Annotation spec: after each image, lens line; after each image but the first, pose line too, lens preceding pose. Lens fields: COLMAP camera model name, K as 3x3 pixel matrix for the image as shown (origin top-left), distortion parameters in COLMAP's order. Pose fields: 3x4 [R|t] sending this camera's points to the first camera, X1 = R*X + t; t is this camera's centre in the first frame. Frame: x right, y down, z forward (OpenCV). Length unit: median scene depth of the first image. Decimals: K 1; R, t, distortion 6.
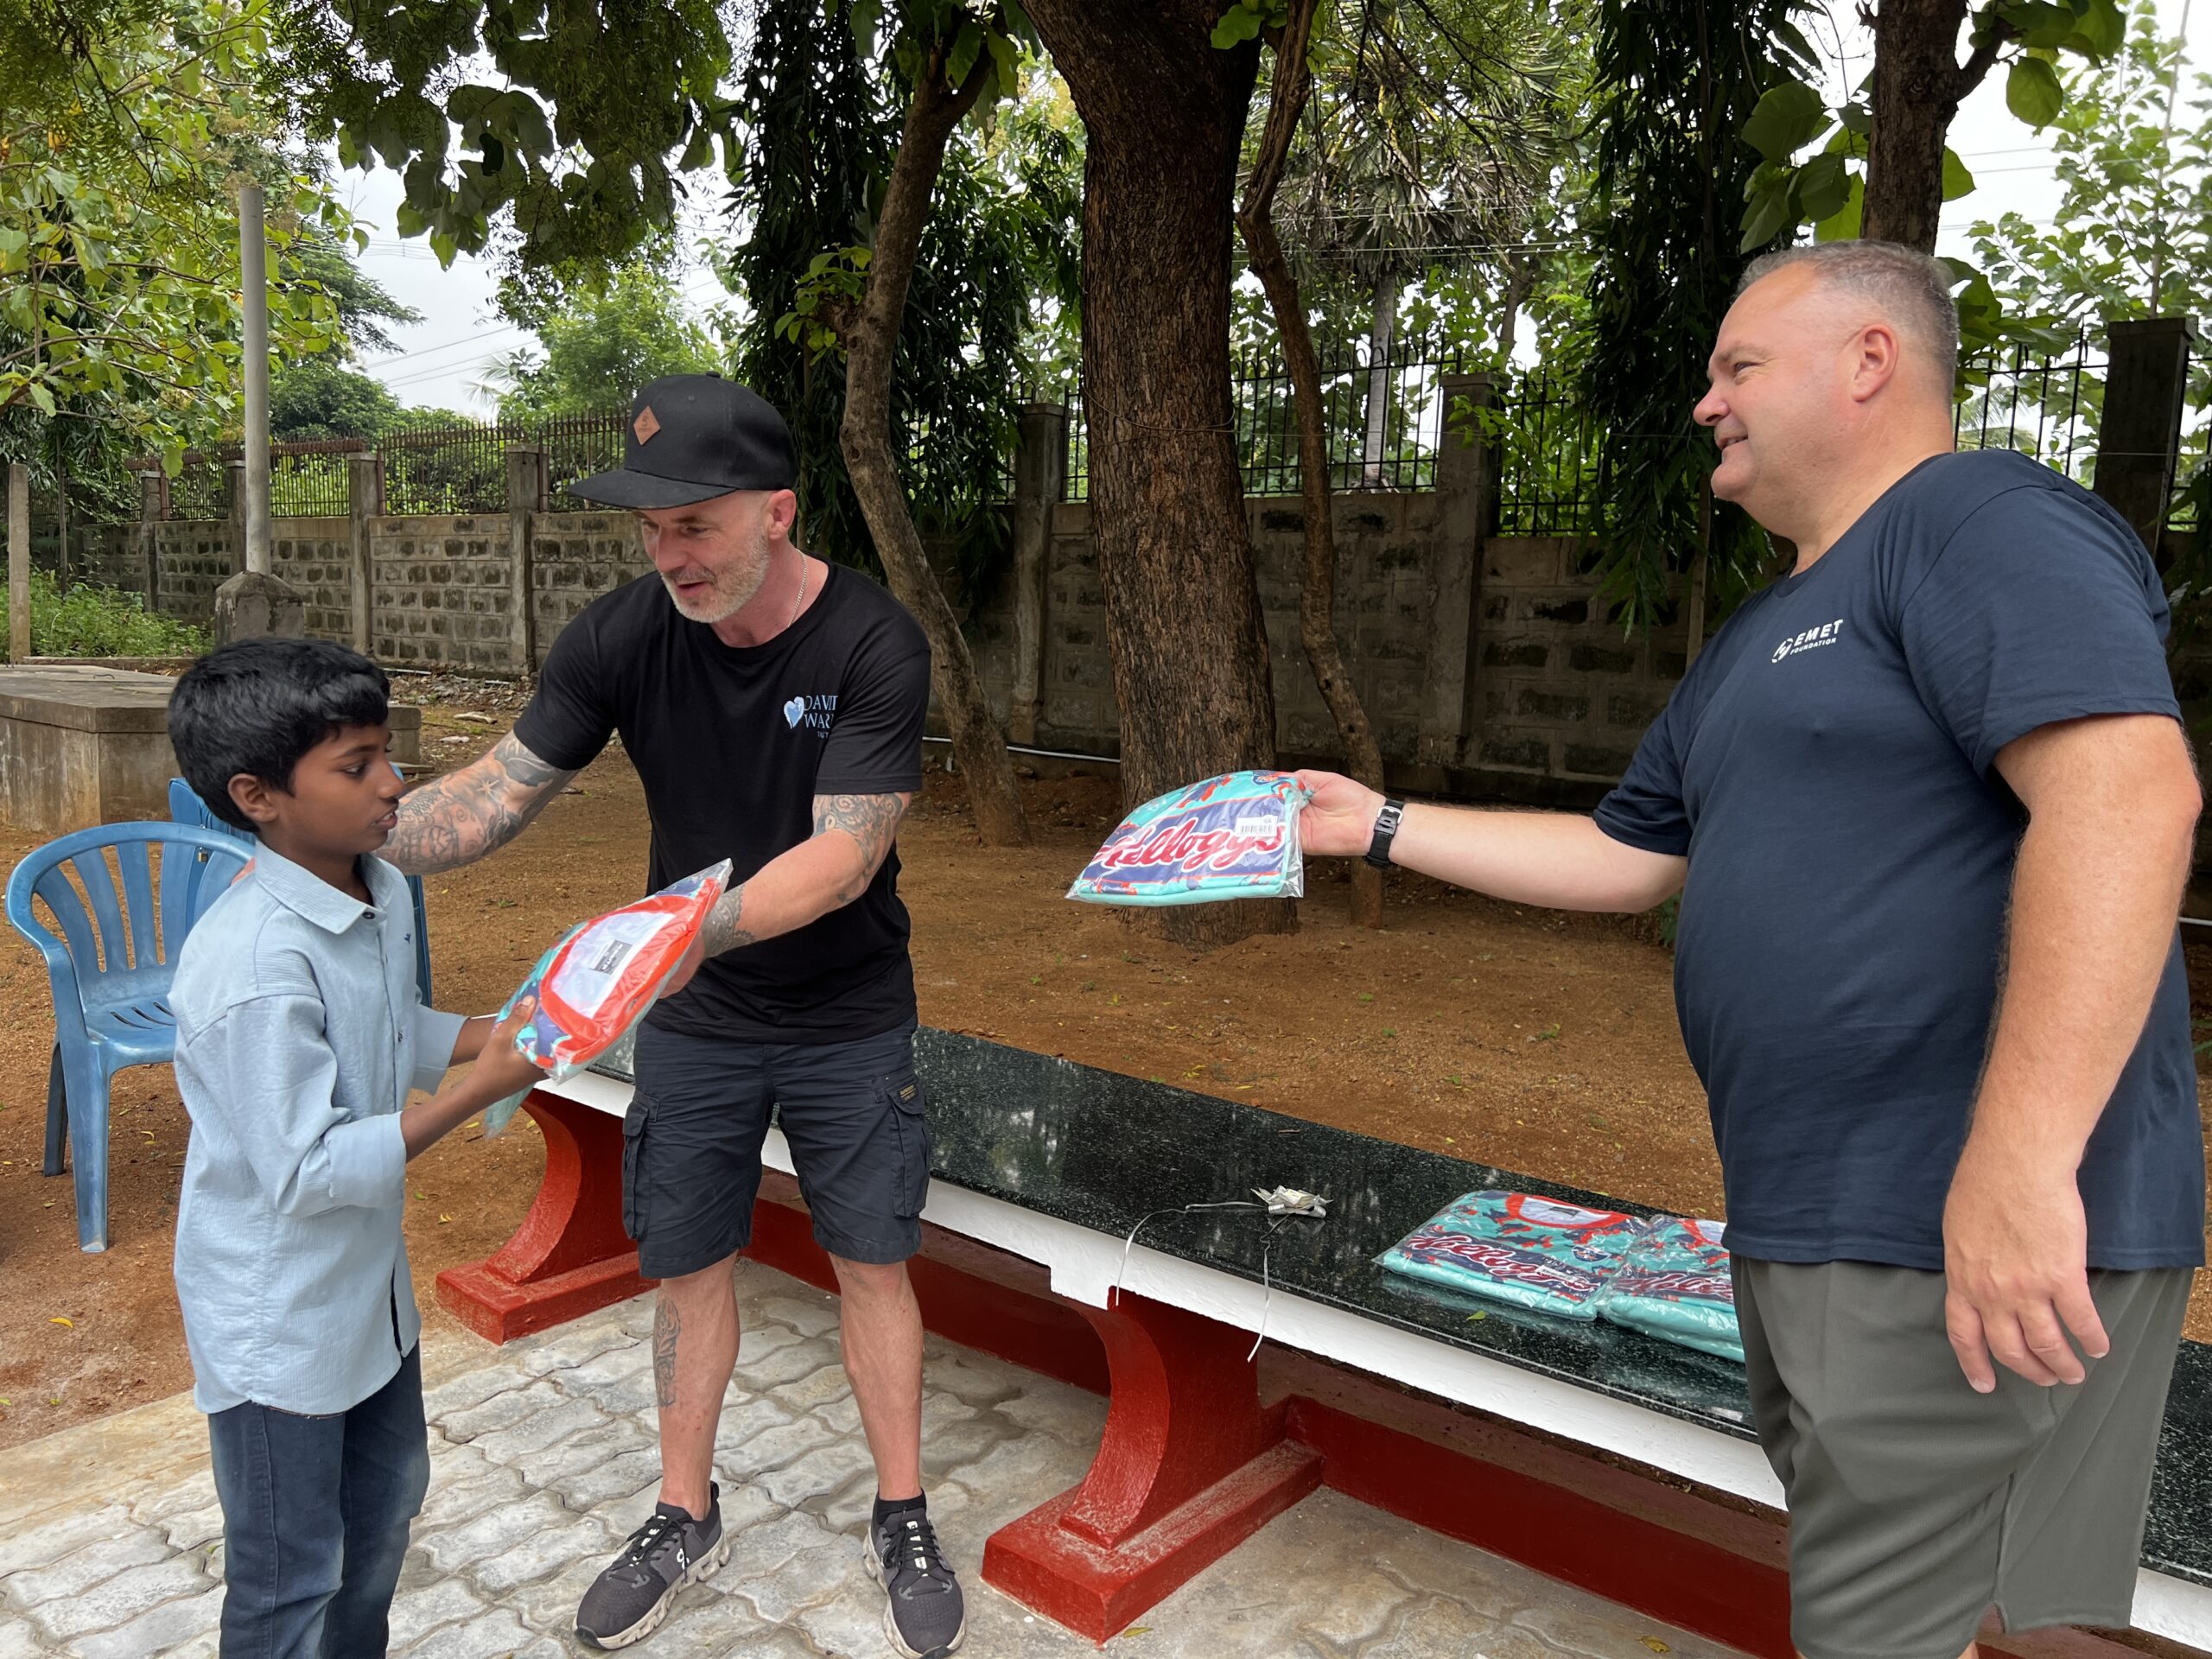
lens RADIAL K [[1656.2, 0, 1120.0], [0, 1656.2, 824.2], [0, 0, 1]] dist [0.067794, -0.078159]
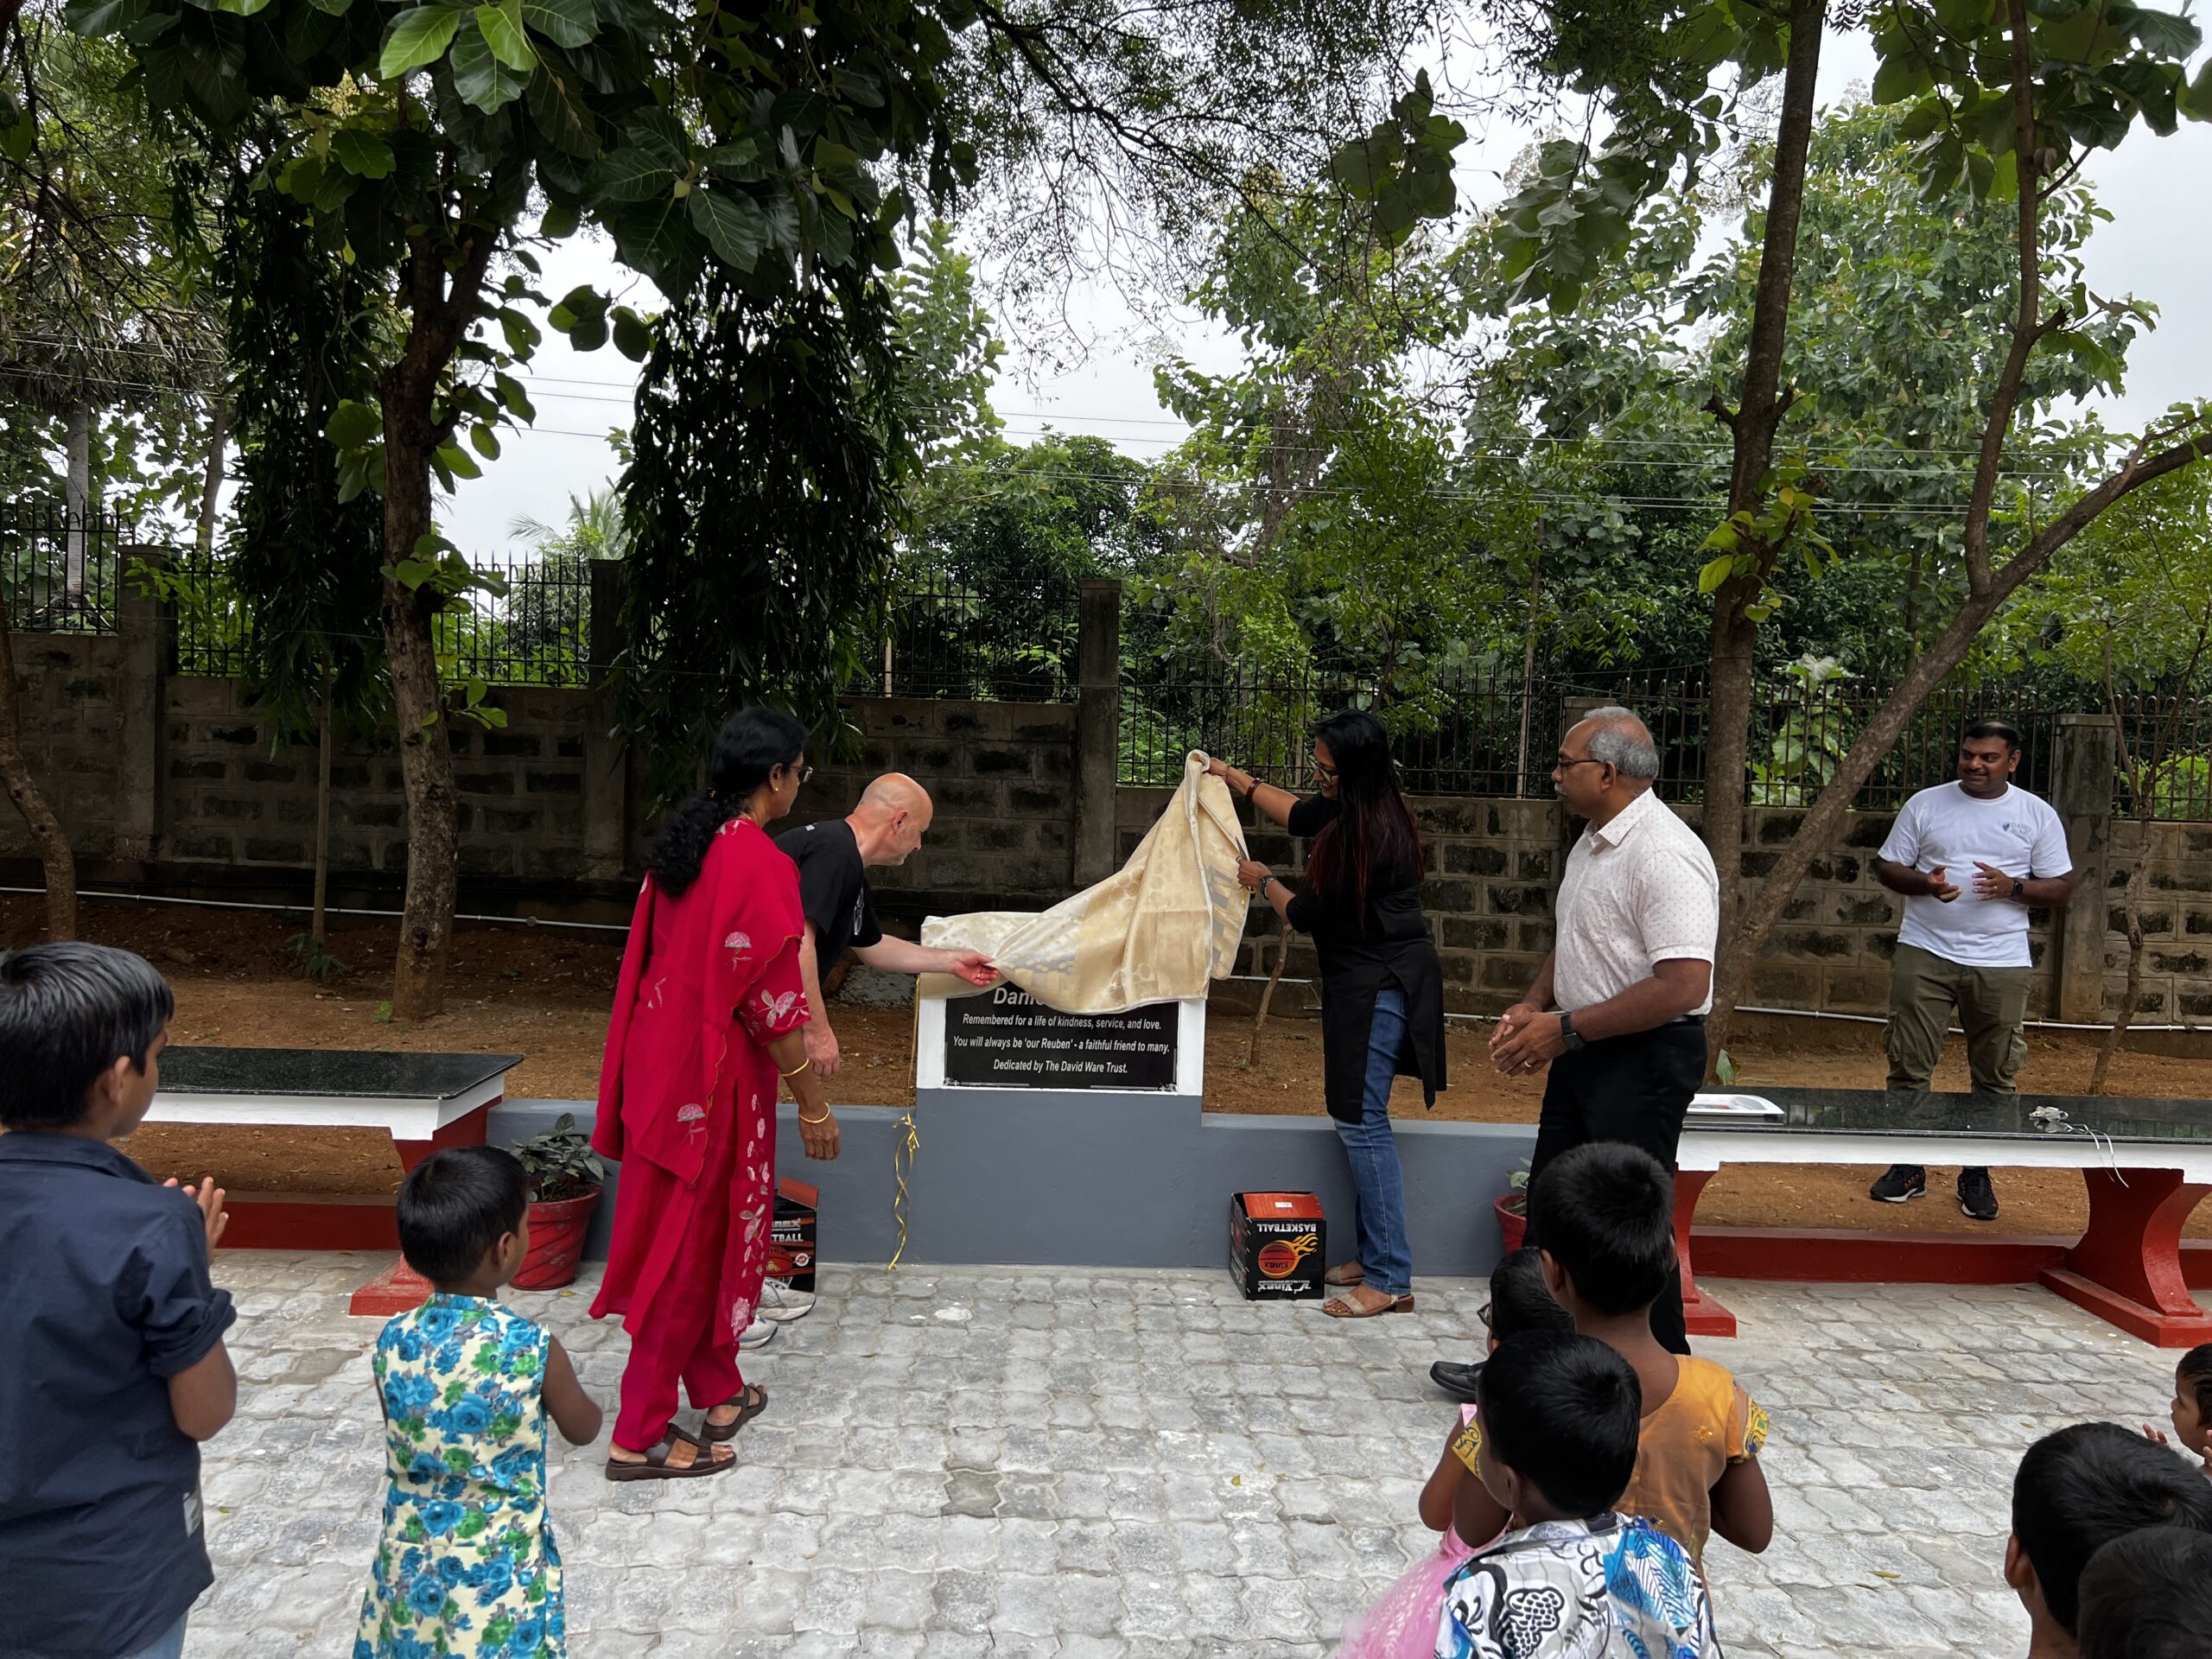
lens RADIAL K [[1657.3, 0, 1092.0], [0, 1657.3, 830.3], [0, 0, 1]] dist [0.069408, -0.082845]
pose [[0.775206, -0.030880, 0.630953, -0.027700], [0.071715, 0.996649, -0.039332, 0.029668], [-0.627624, 0.075739, 0.774823, -0.281016]]
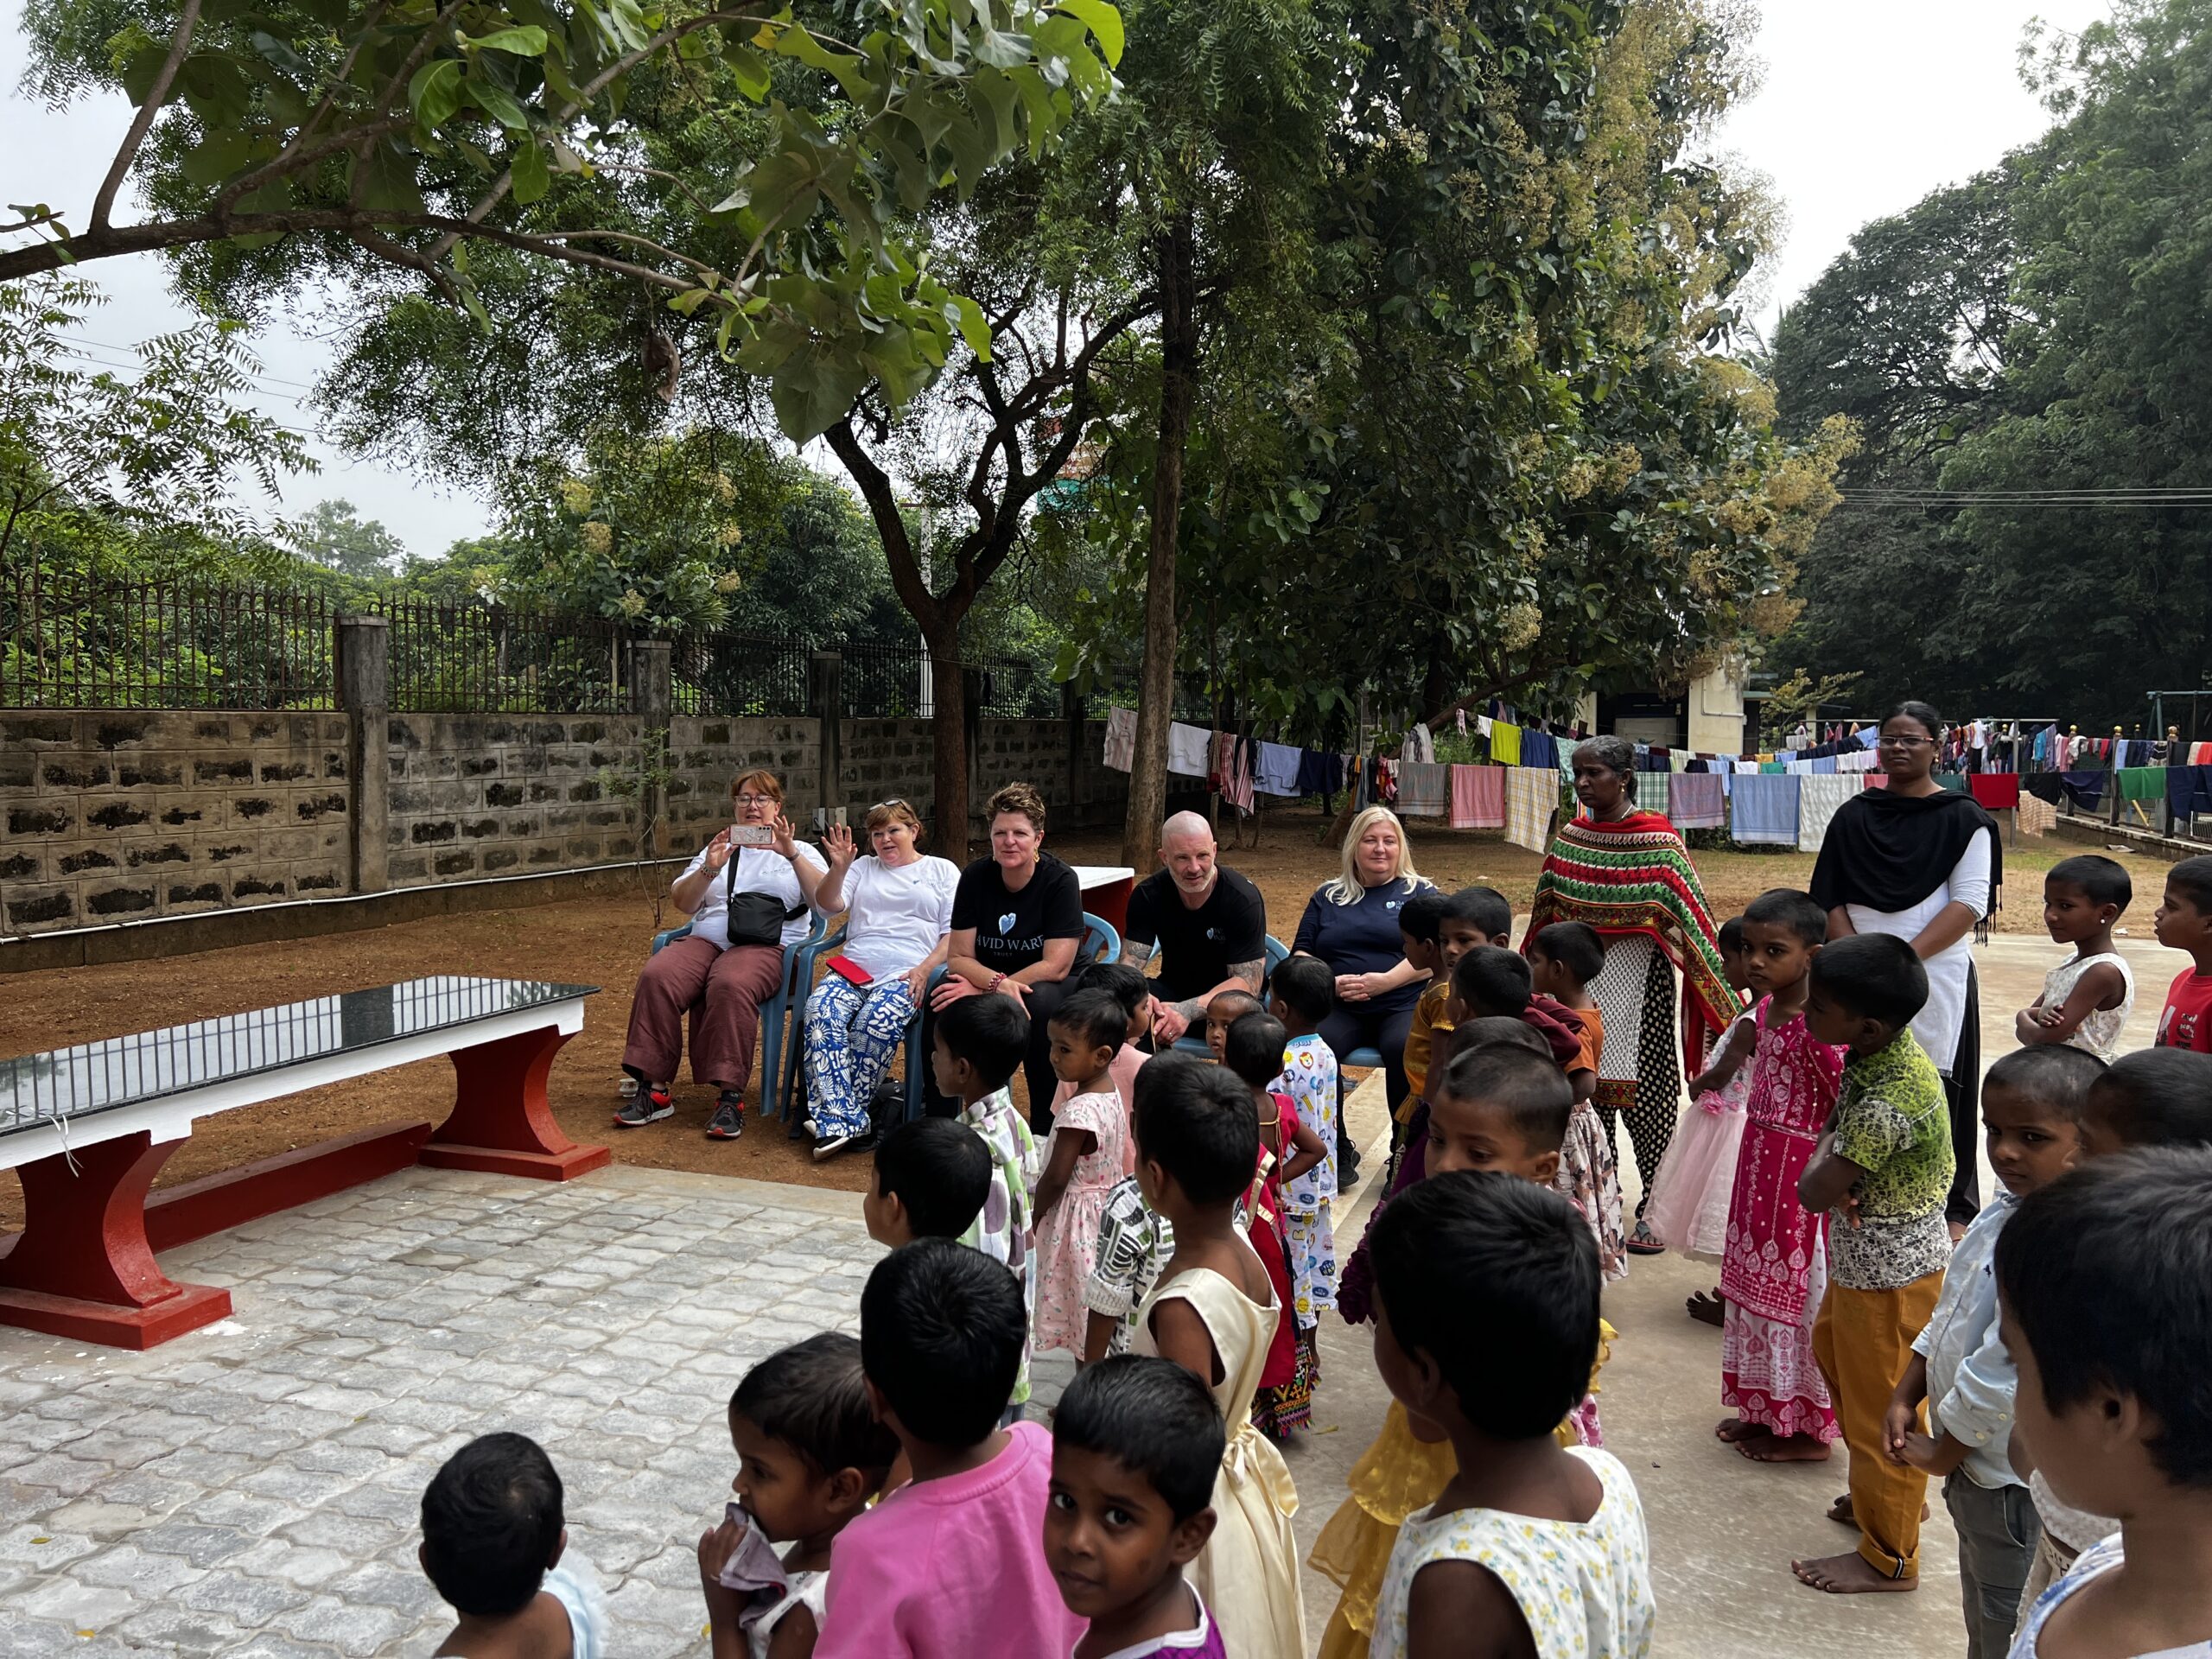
lens RADIAL K [[1656.2, 0, 1120.0], [0, 1656.2, 824.2], [0, 0, 1]] dist [0.067794, -0.078159]
pose [[-0.309734, -0.101821, 0.945355, 0.062436], [0.091885, 0.986391, 0.136346, 0.026103], [-0.946373, 0.129095, -0.296163, -0.215376]]
